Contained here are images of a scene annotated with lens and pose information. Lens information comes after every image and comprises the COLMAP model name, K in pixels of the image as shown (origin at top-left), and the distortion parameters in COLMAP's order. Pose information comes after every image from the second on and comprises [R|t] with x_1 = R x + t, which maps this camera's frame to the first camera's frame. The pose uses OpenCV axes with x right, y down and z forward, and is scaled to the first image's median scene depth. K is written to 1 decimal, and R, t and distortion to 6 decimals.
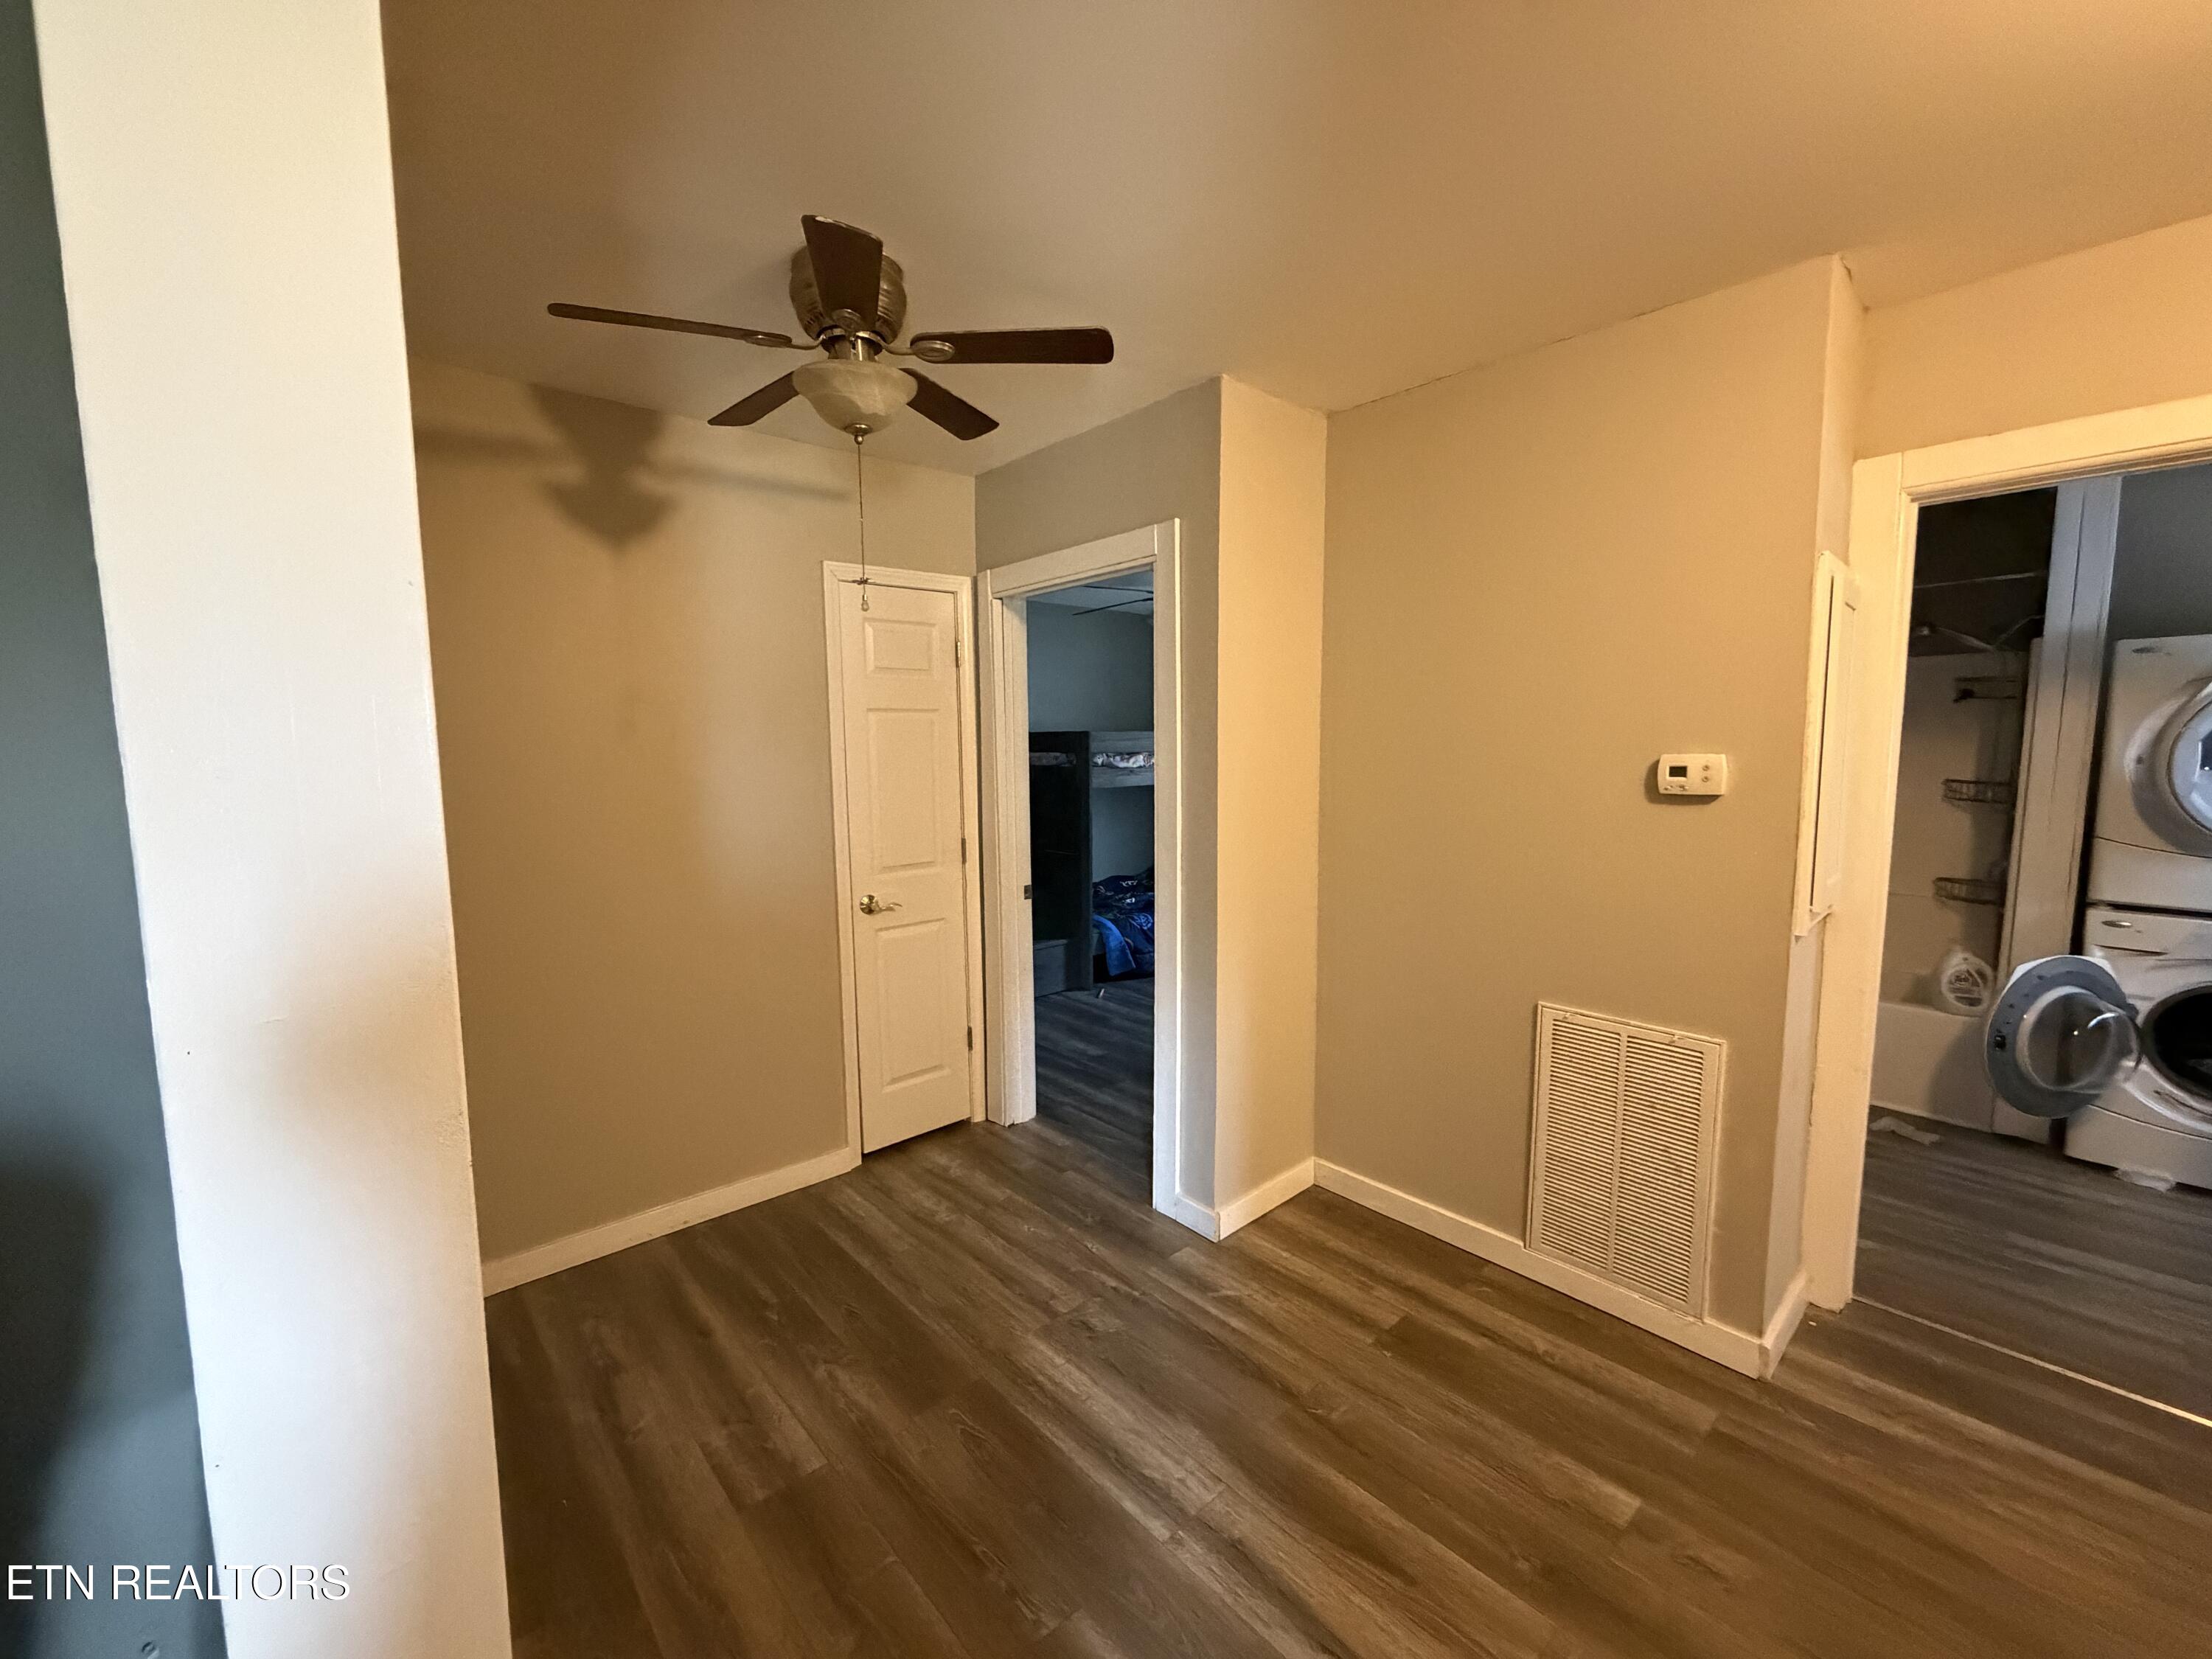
lens RADIAL K [[884.6, 0, 1106.0], [0, 884.6, 829.5], [0, 0, 1]] dist [-0.001016, -0.000060]
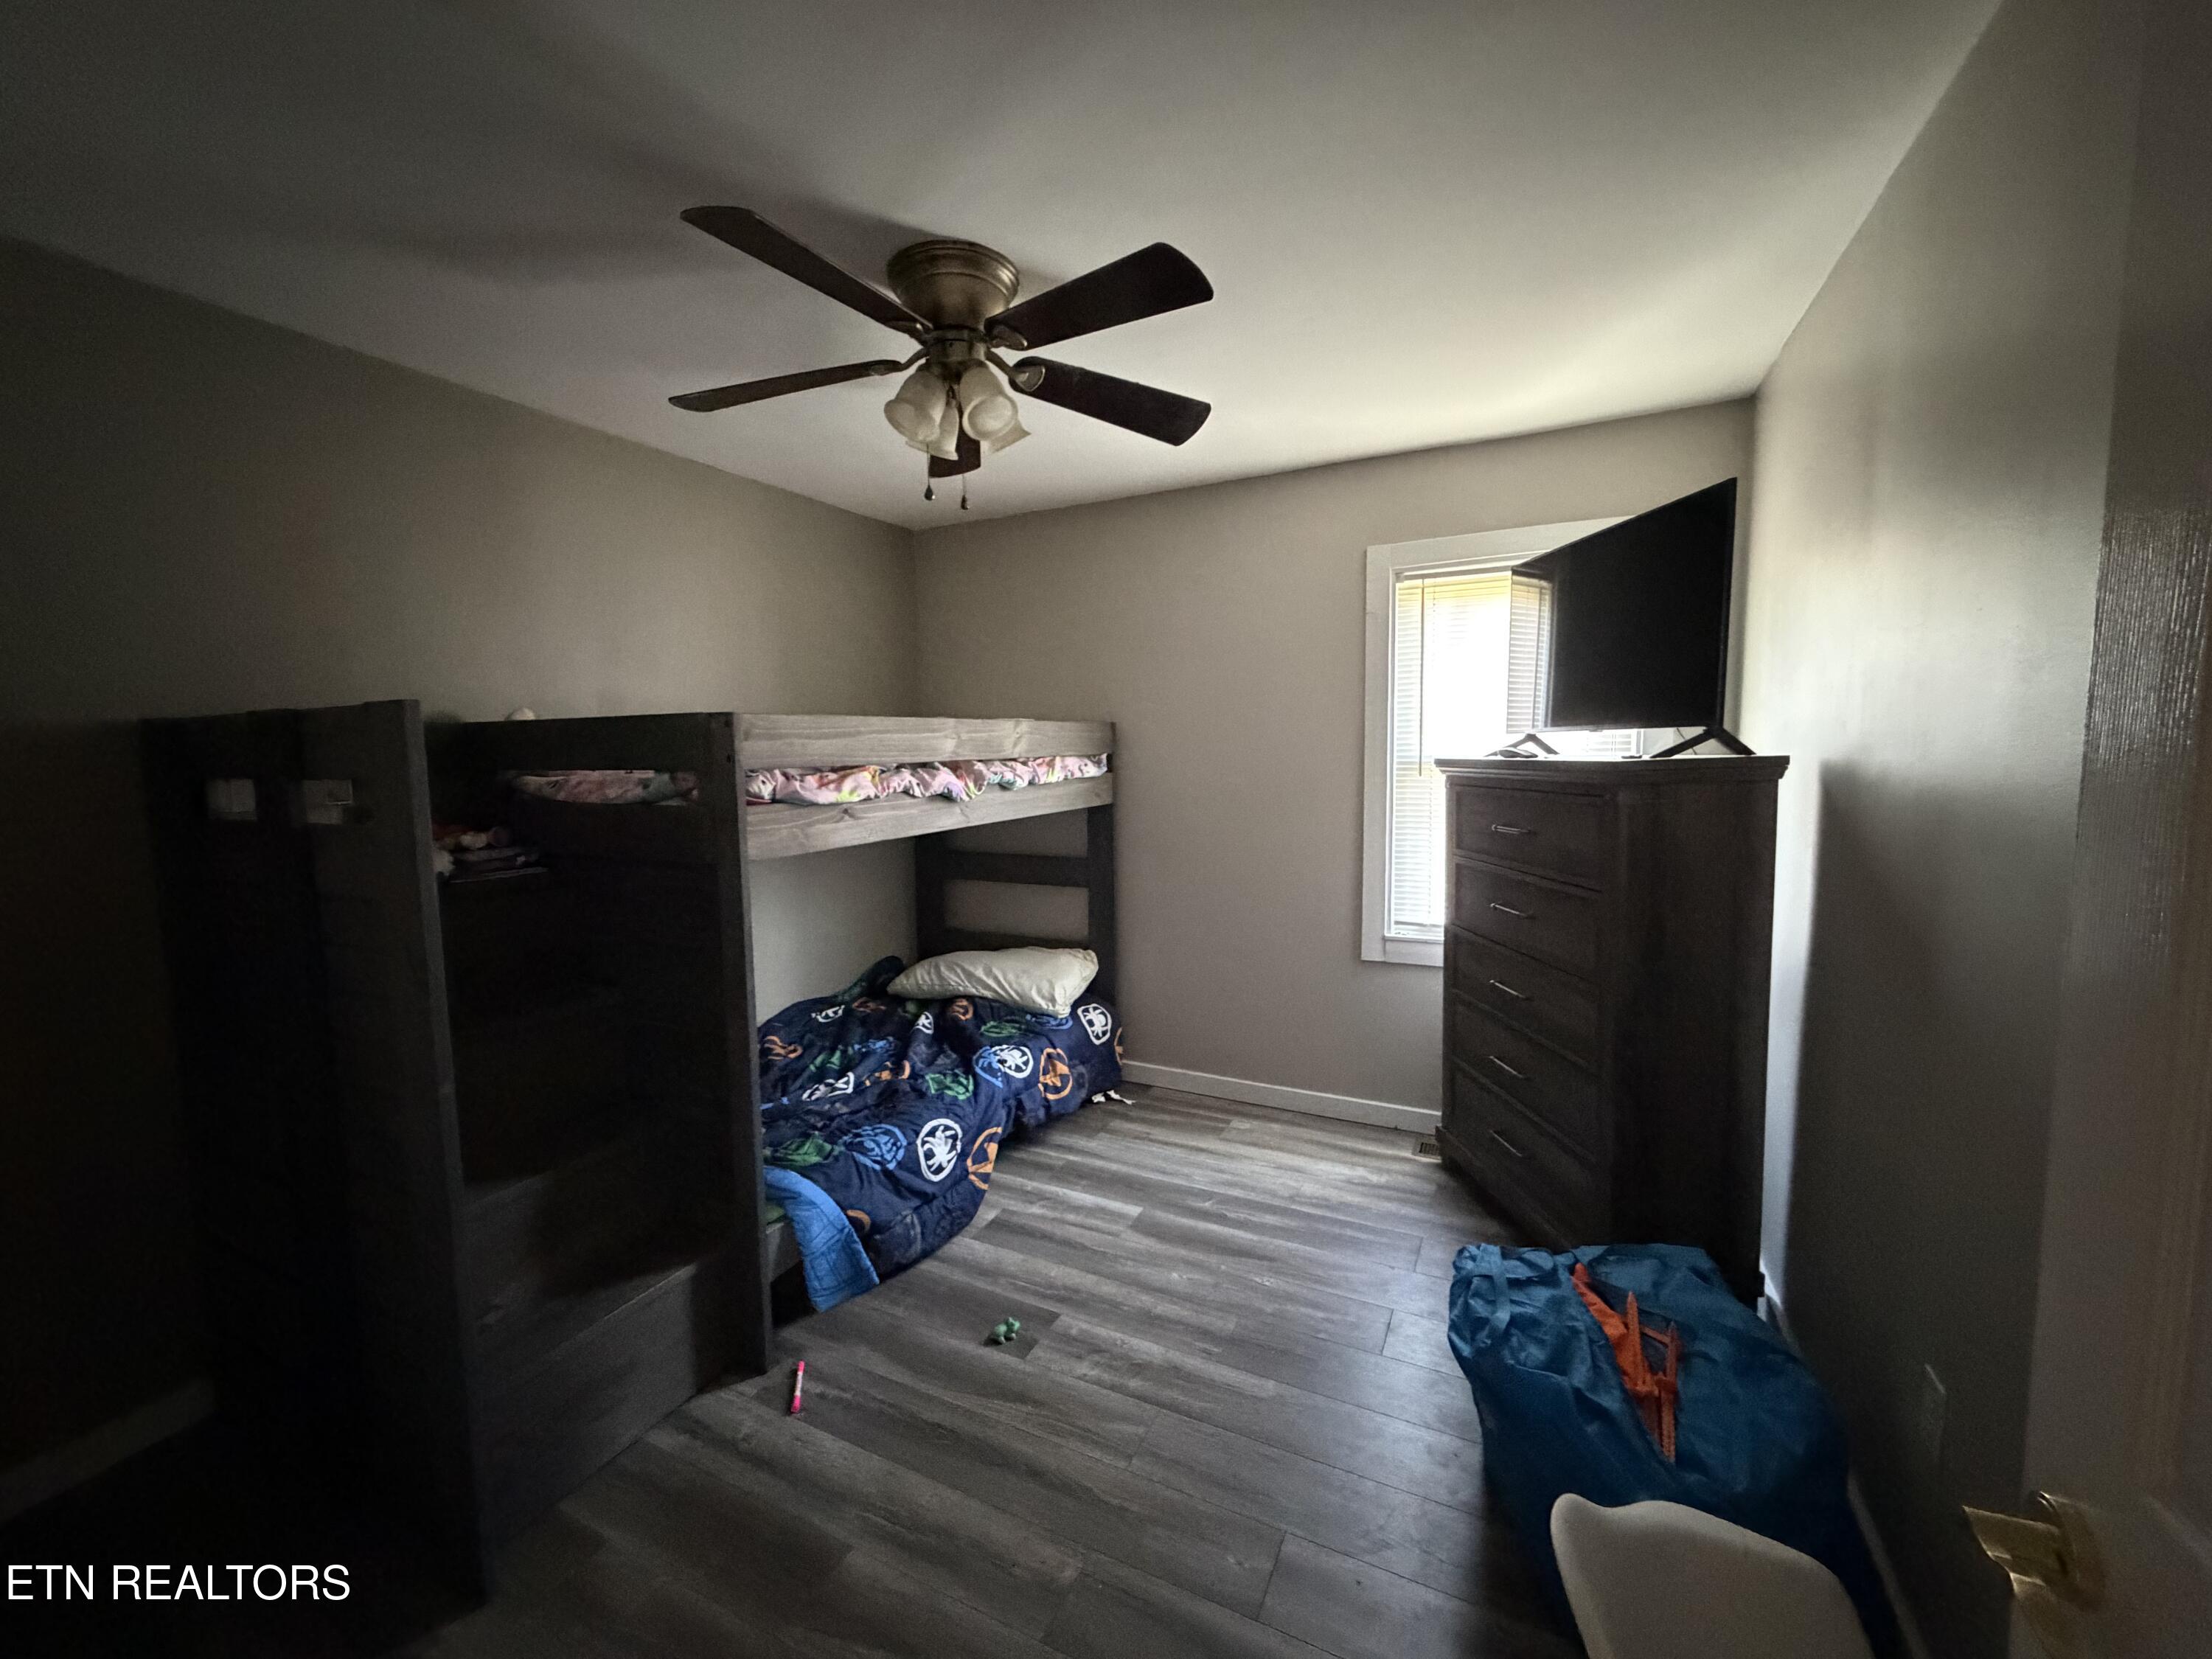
lens RADIAL K [[884.6, 0, 1106.0], [0, 884.6, 829.5], [0, 0, 1]] dist [-0.001016, -0.000060]
pose [[0.930624, -0.041503, 0.363615, -0.009901], [0.045883, 0.998941, -0.003413, -0.050443], [-0.363088, 0.019860, 0.931543, 0.568073]]
